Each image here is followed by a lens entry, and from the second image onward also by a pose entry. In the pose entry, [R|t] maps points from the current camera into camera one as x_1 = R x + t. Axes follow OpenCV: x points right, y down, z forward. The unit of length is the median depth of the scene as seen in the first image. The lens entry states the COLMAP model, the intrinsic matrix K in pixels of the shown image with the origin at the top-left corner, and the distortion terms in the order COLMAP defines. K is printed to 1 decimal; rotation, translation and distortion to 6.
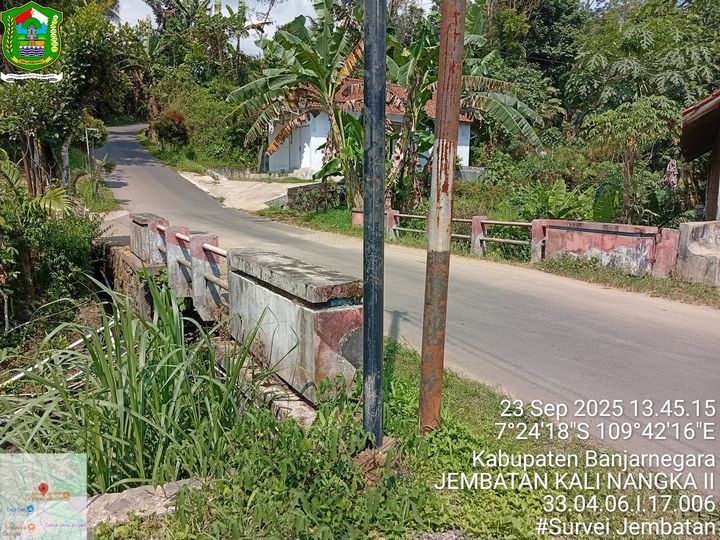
lens RADIAL K [[567.0, 0, 356.3], [0, 567.0, 269.5], [0, 0, 1]] dist [0.040095, -0.040833]
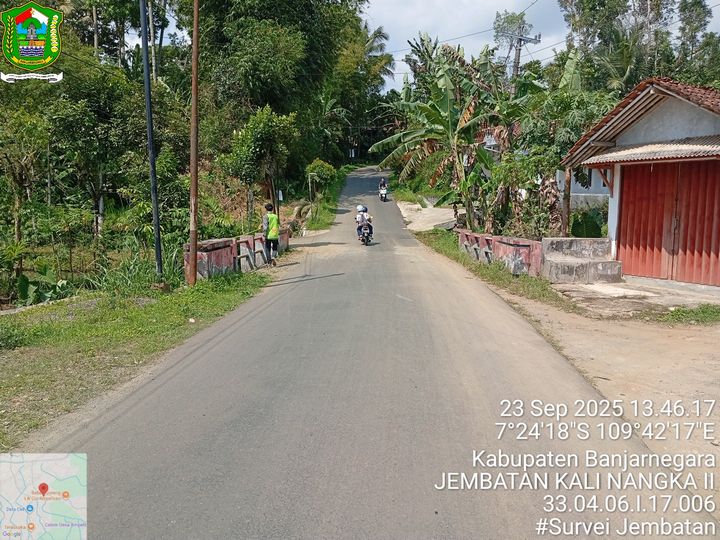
lens RADIAL K [[567.0, 0, 363.0], [0, 567.0, 272.1], [0, 0, 1]] dist [0.040095, -0.040833]
pose [[0.876527, 0.050294, -0.478718, 0.408800], [-0.069979, 0.997275, -0.023357, 0.032355], [0.476239, 0.053974, 0.877658, -0.214143]]
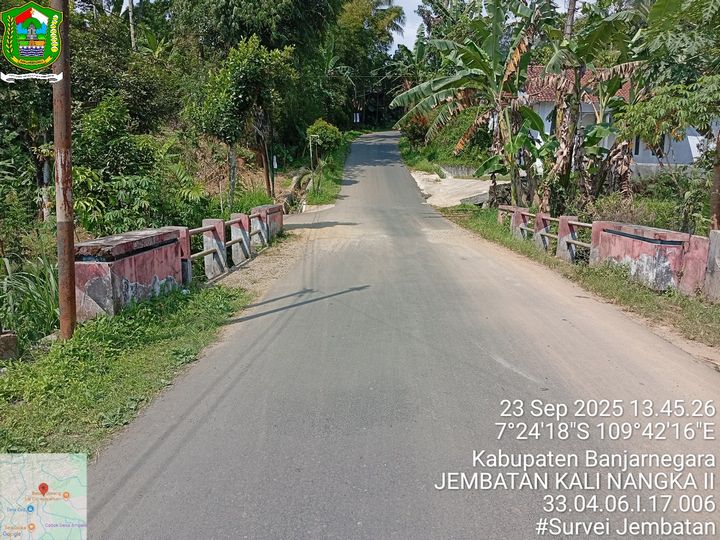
lens RADIAL K [[567.0, 0, 359.2], [0, 567.0, 272.9], [0, 0, 1]] dist [0.040095, -0.040833]
pose [[0.872898, 0.081445, -0.481057, 0.249458], [-0.077123, 0.996606, 0.028787, -0.001823], [0.481769, 0.011973, 0.876216, 0.014799]]
